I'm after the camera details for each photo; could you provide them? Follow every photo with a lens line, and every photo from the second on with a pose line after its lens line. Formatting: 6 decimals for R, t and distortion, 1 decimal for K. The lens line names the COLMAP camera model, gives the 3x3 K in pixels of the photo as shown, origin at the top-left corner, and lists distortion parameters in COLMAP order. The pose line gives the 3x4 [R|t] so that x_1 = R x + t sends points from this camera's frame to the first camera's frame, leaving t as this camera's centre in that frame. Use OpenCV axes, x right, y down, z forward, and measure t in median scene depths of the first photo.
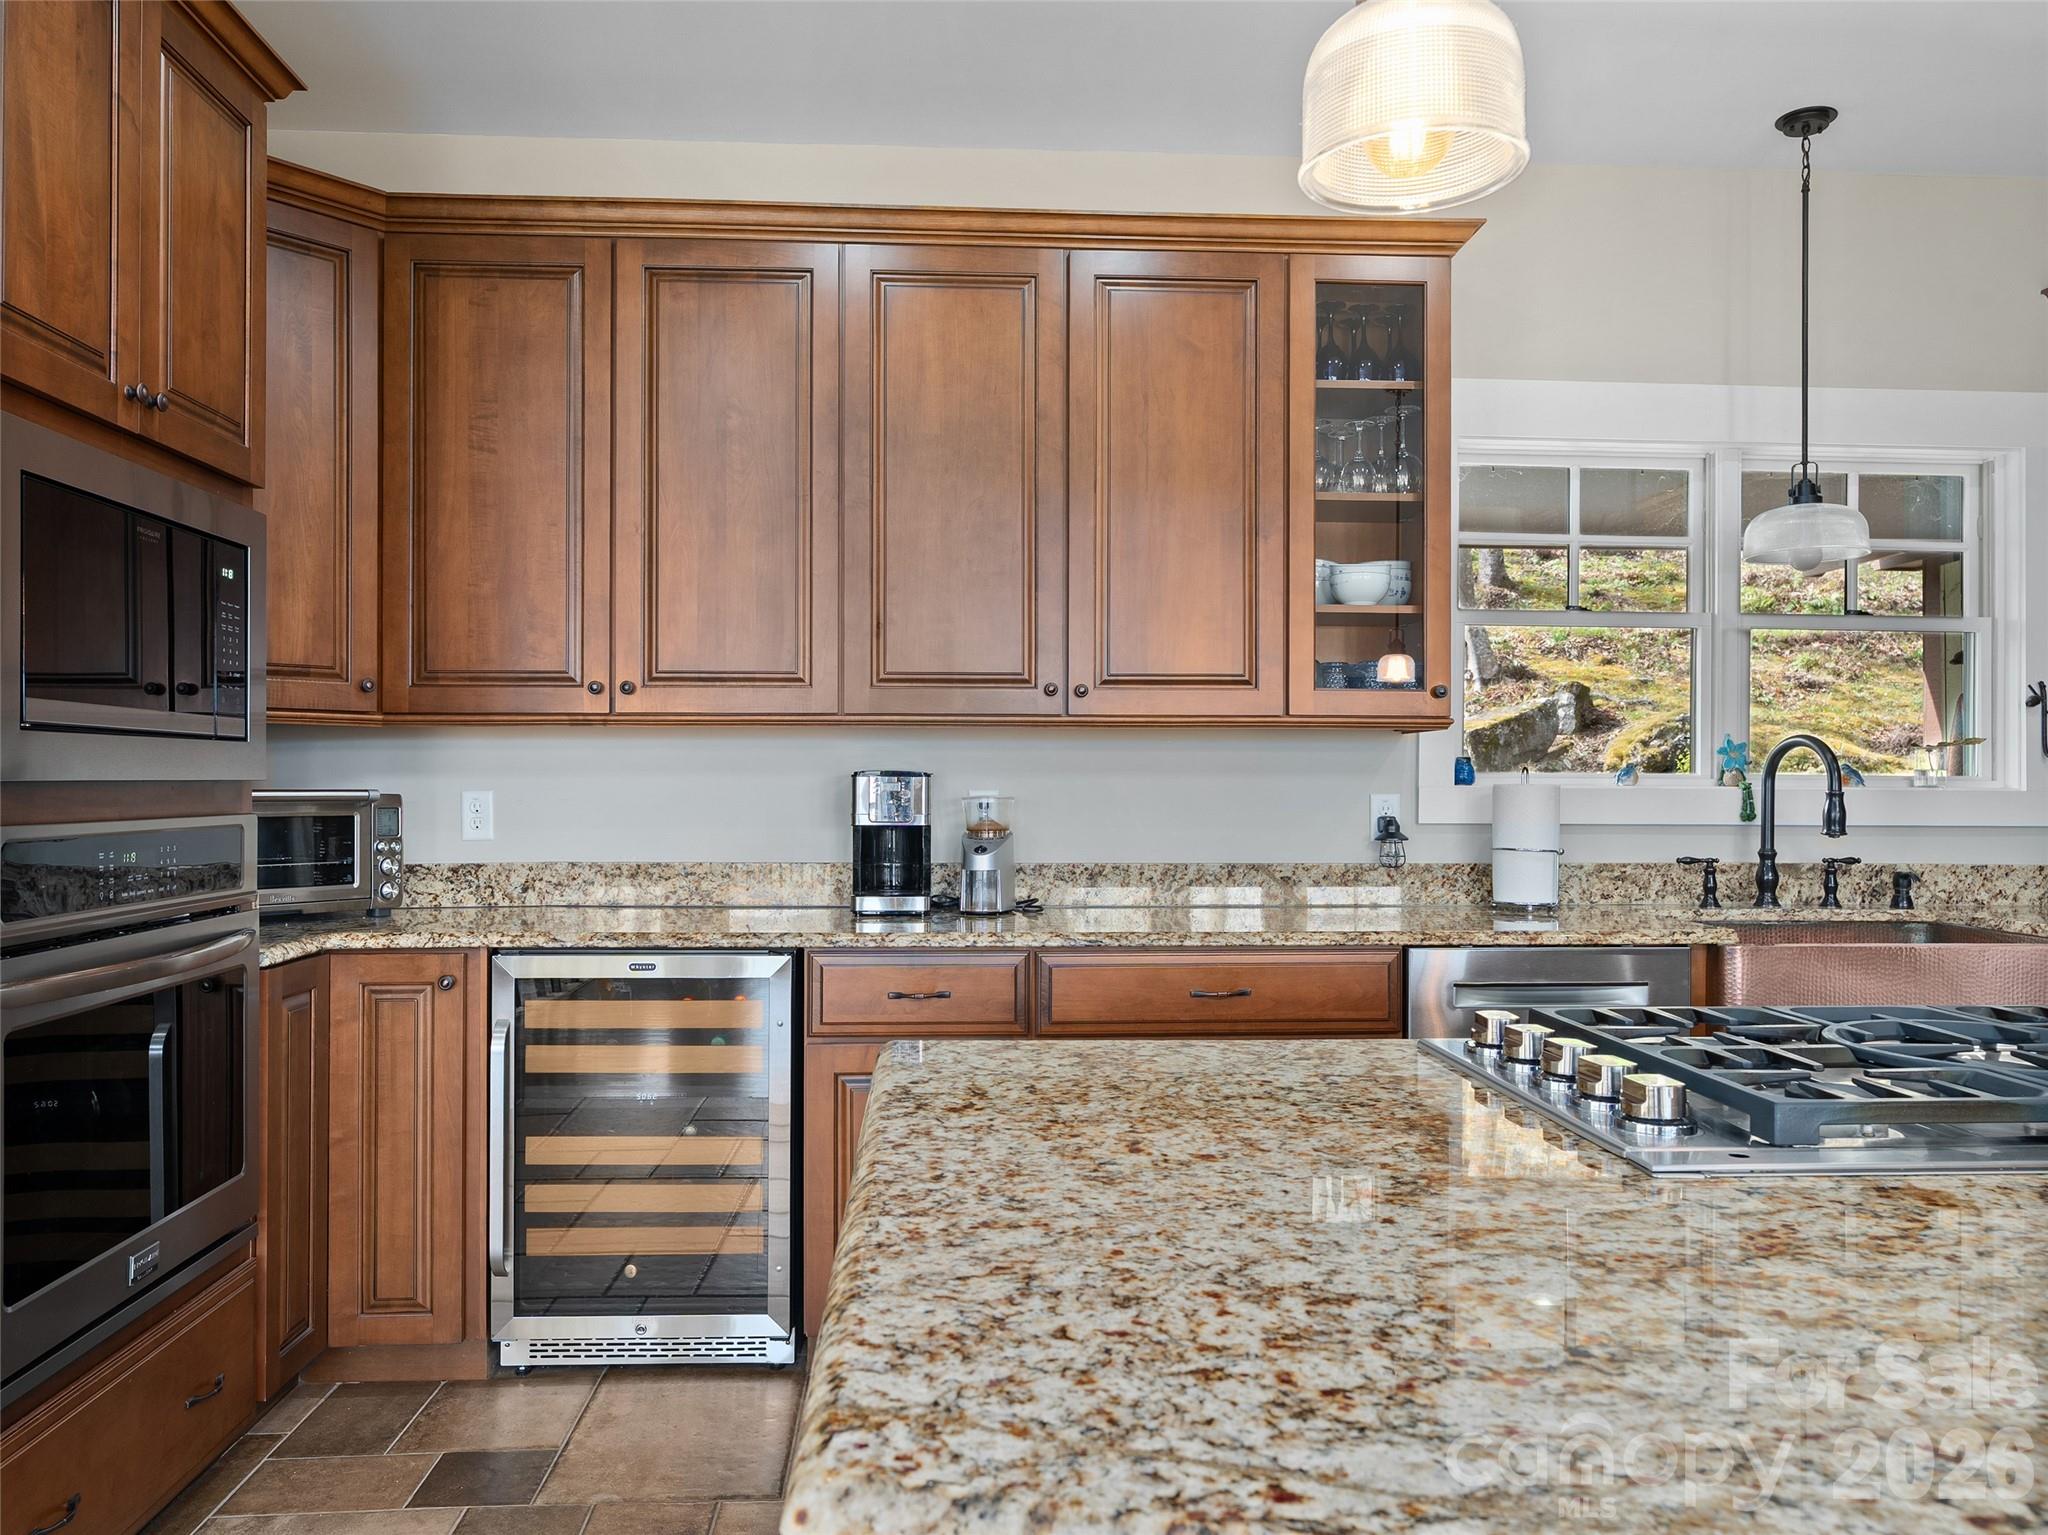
lens RADIAL K [[1513.0, 0, 984.9], [0, 1513.0, 772.6], [0, 0, 1]] dist [0.001960, 0.002507]
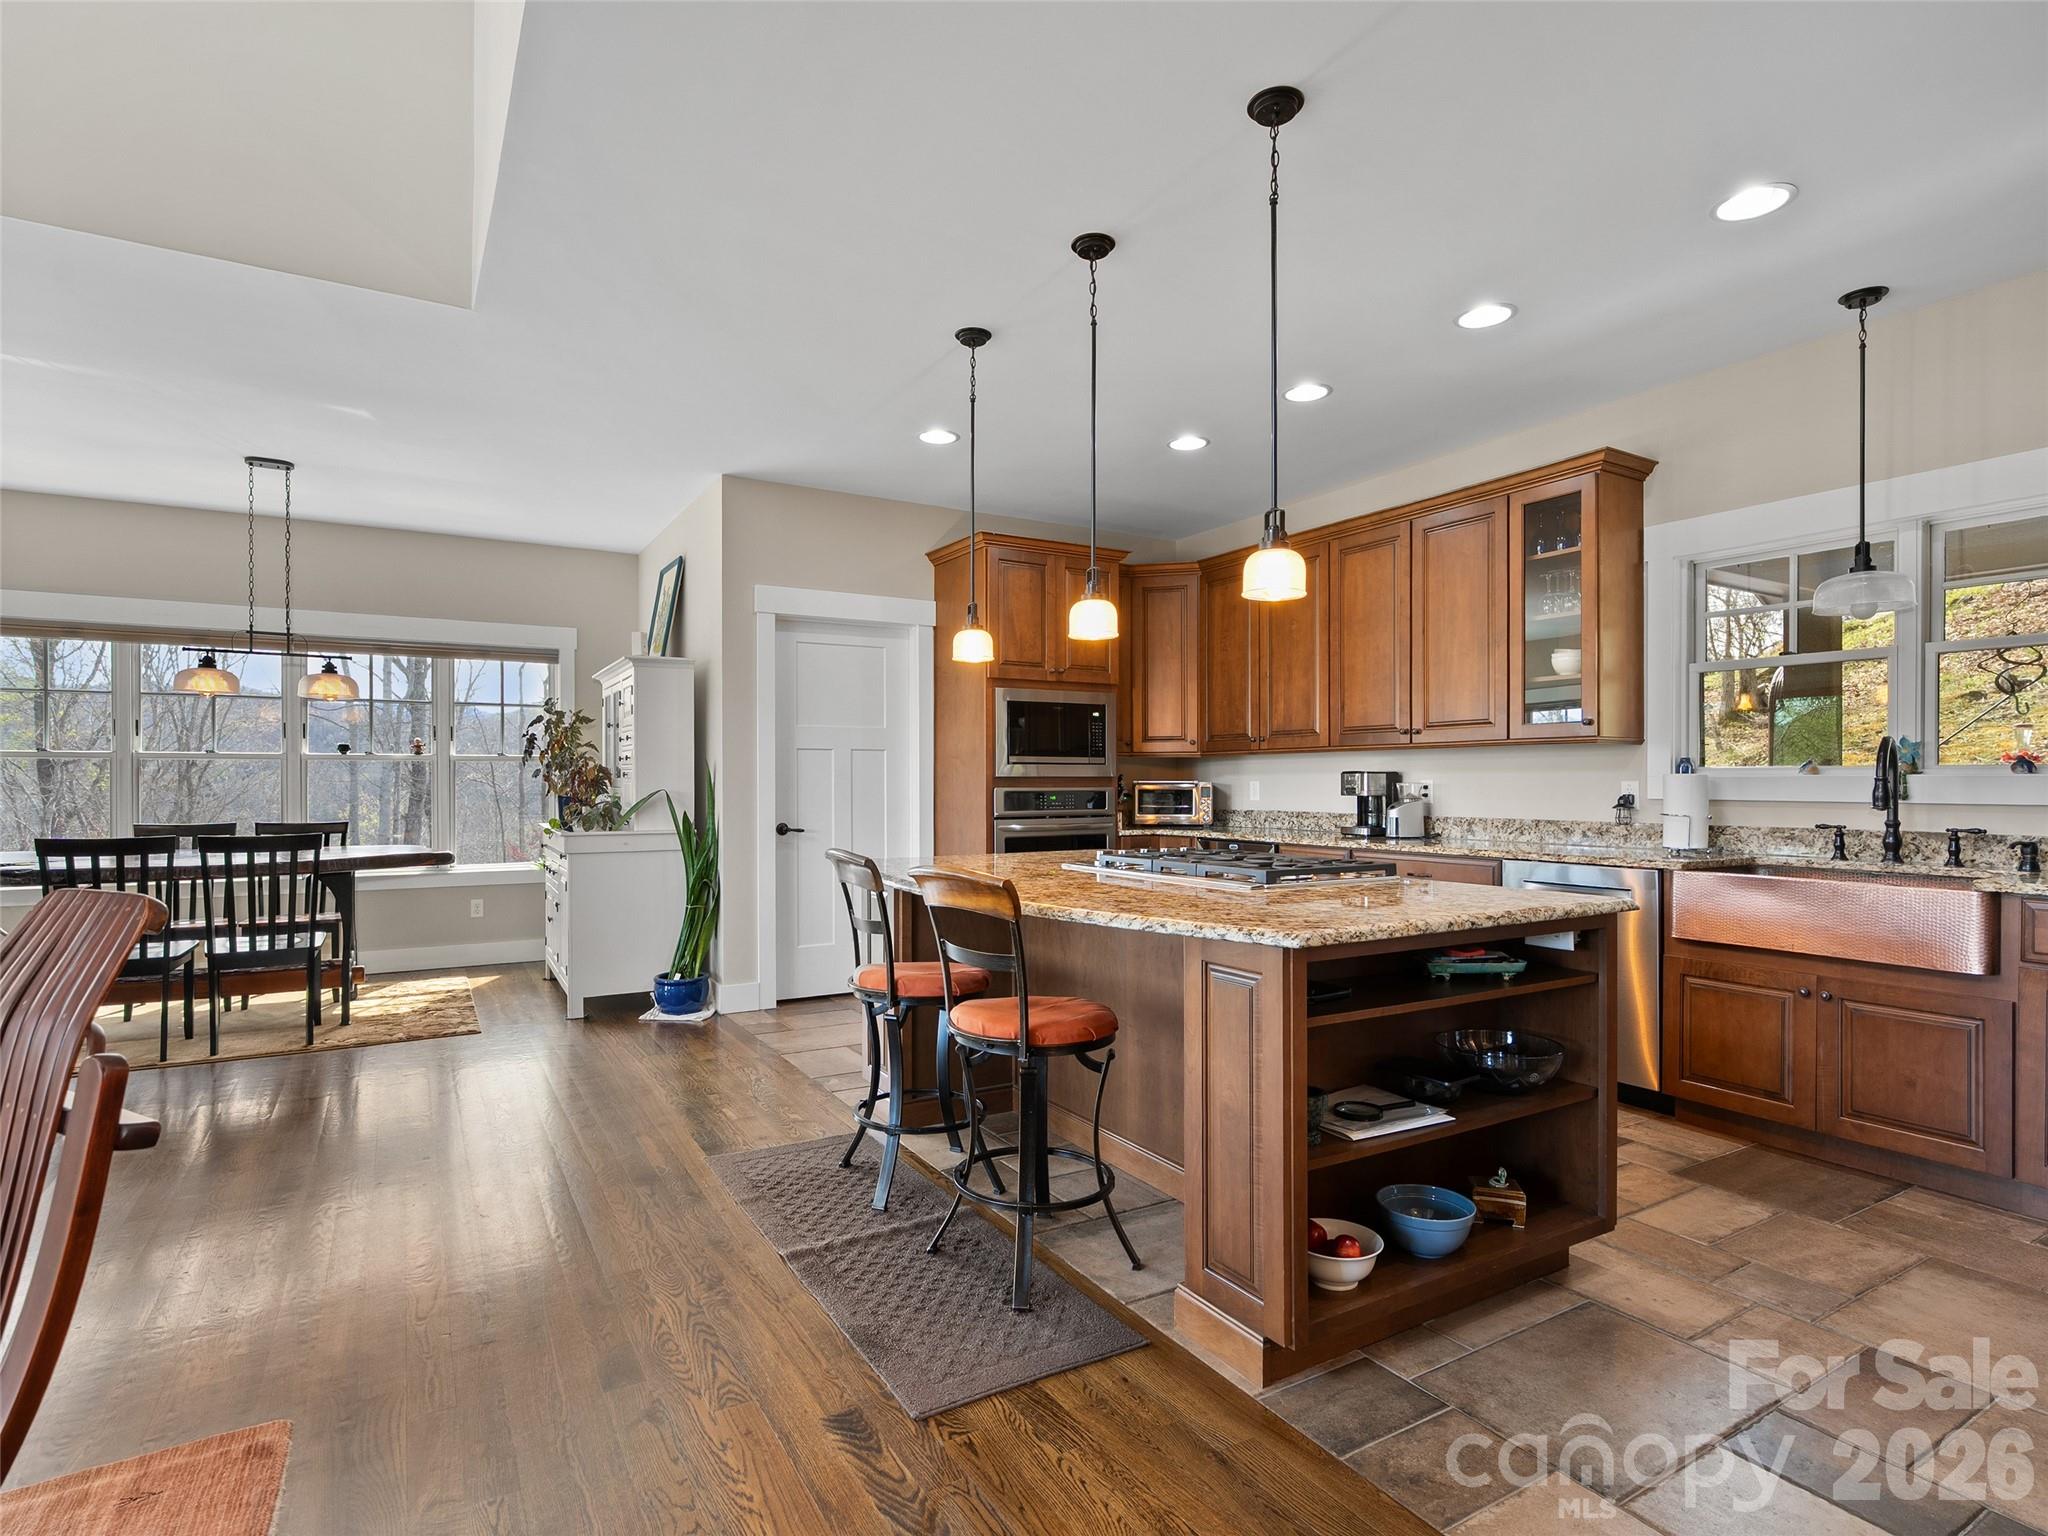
lens RADIAL K [[1041.2, 0, 1006.8], [0, 1041.2, 781.6], [0, 0, 1]] dist [-0.007544, 0.001710]
pose [[0.452241, -0.003505, -0.891889, 1.022871], [0.007226, 0.999974, -0.000266, 0.010403], [0.891866, -0.006325, 0.452255, -0.138195]]
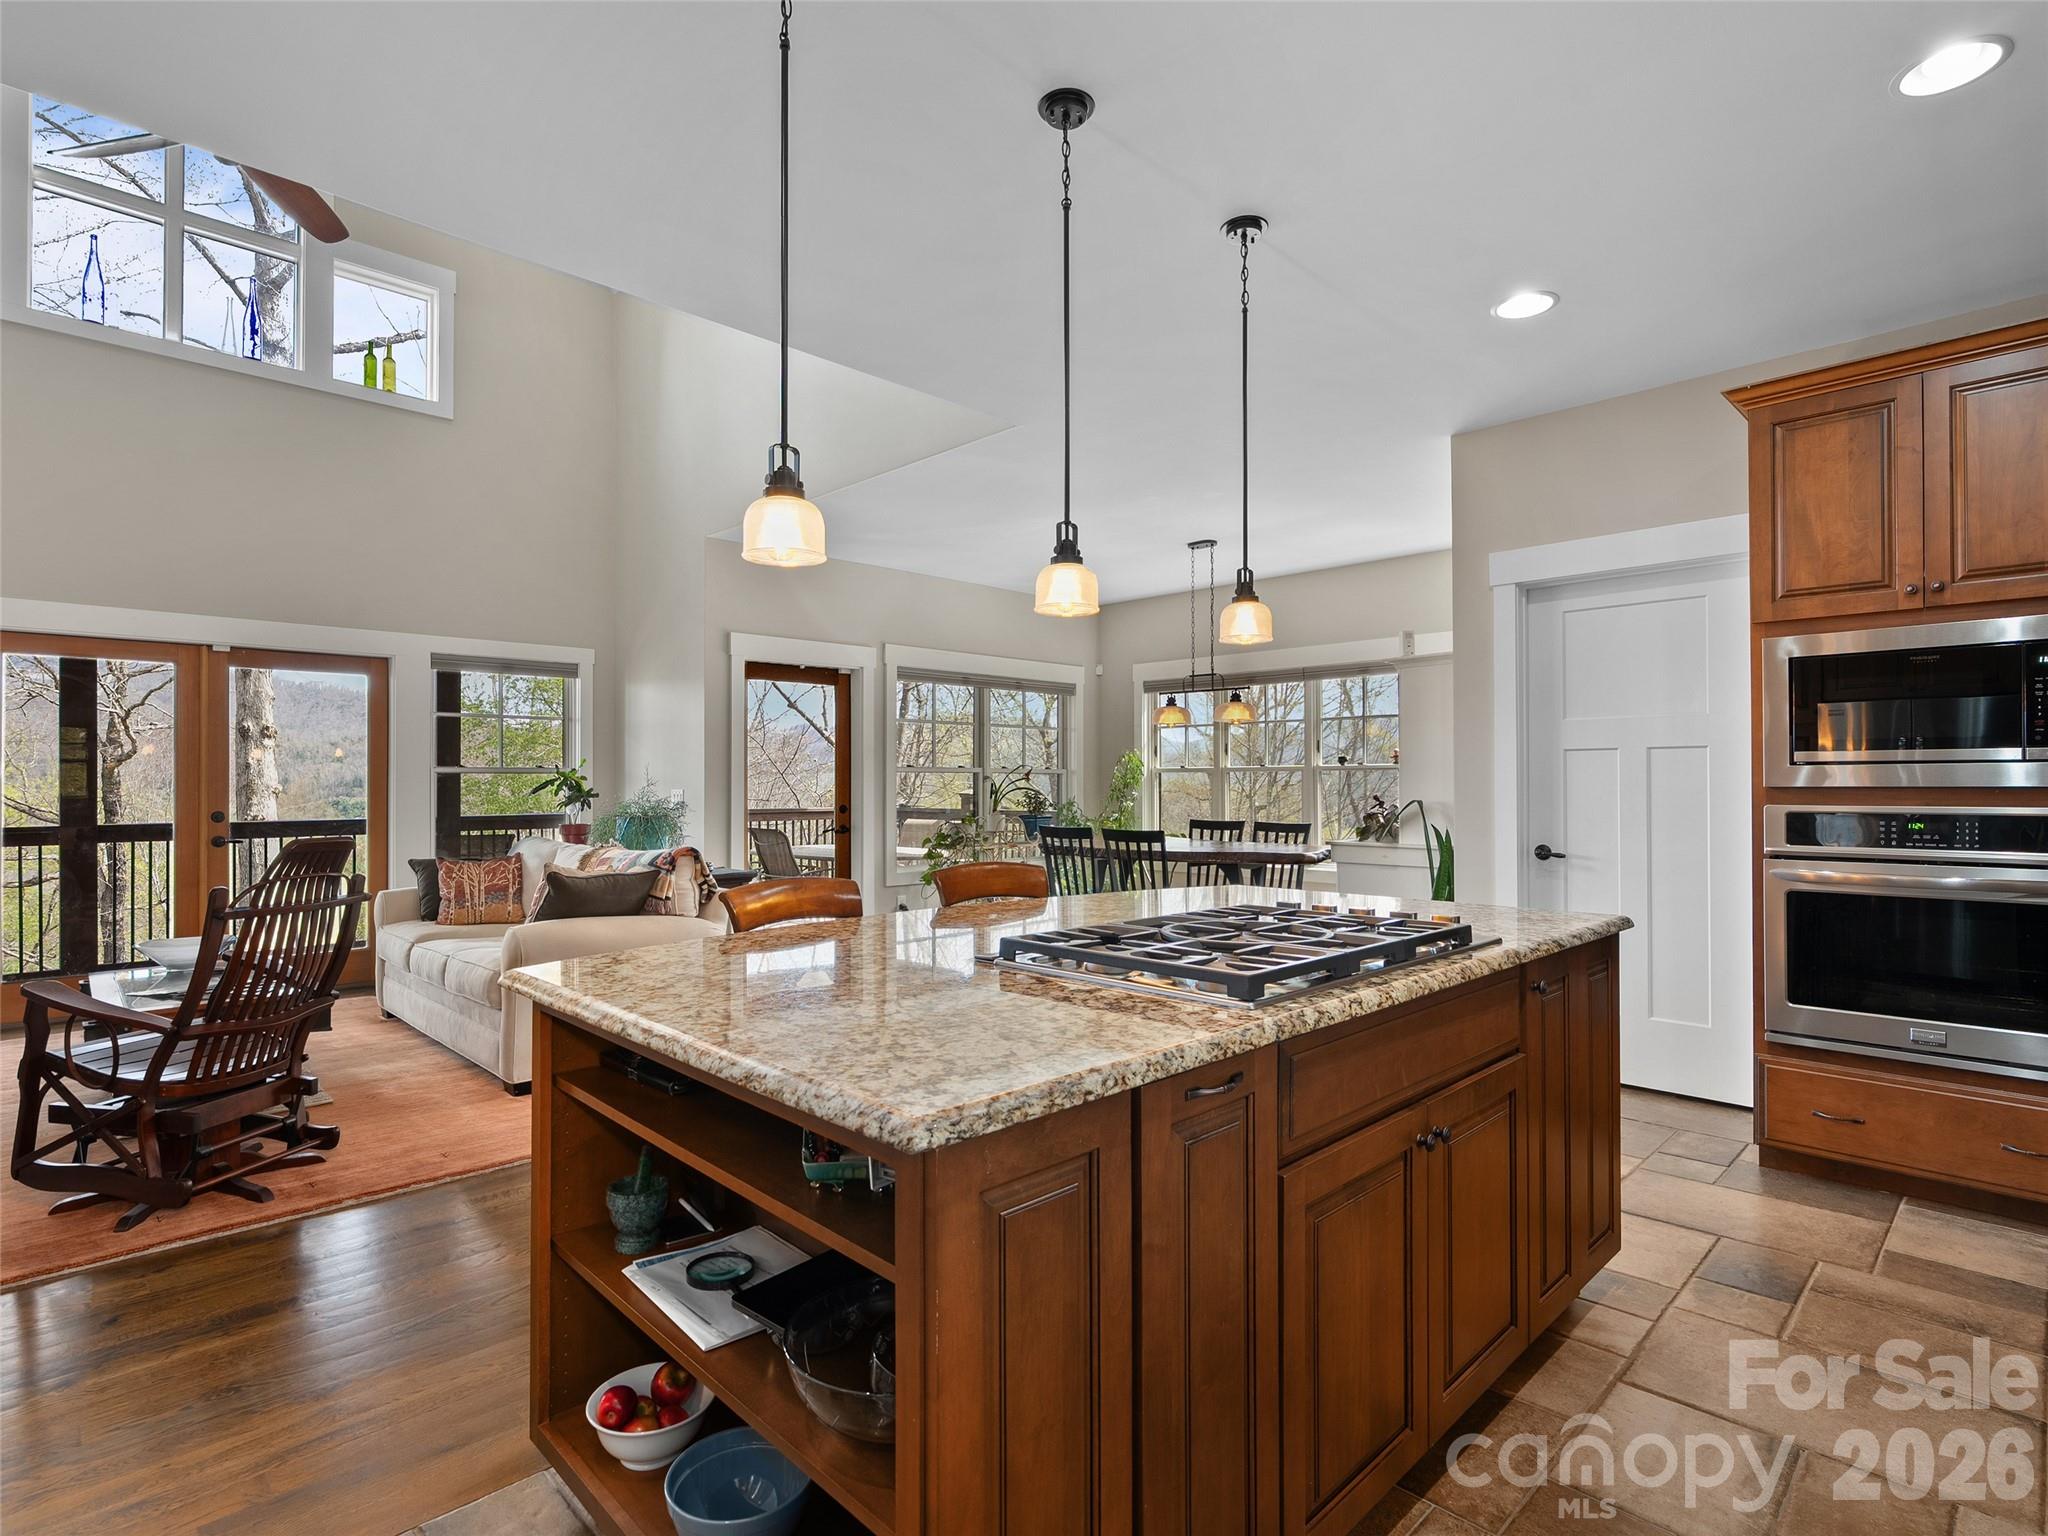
lens RADIAL K [[1041.2, 0, 1025.8], [0, 1041.2, 775.6], [0, 0, 1]] dist [-0.007544, 0.001710]
pose [[-0.752447, -0.005272, -0.658632, 0.746427], [0.004769, 0.999898, -0.013453, 0.001869], [0.658635, -0.013263, -0.752345, 0.800167]]
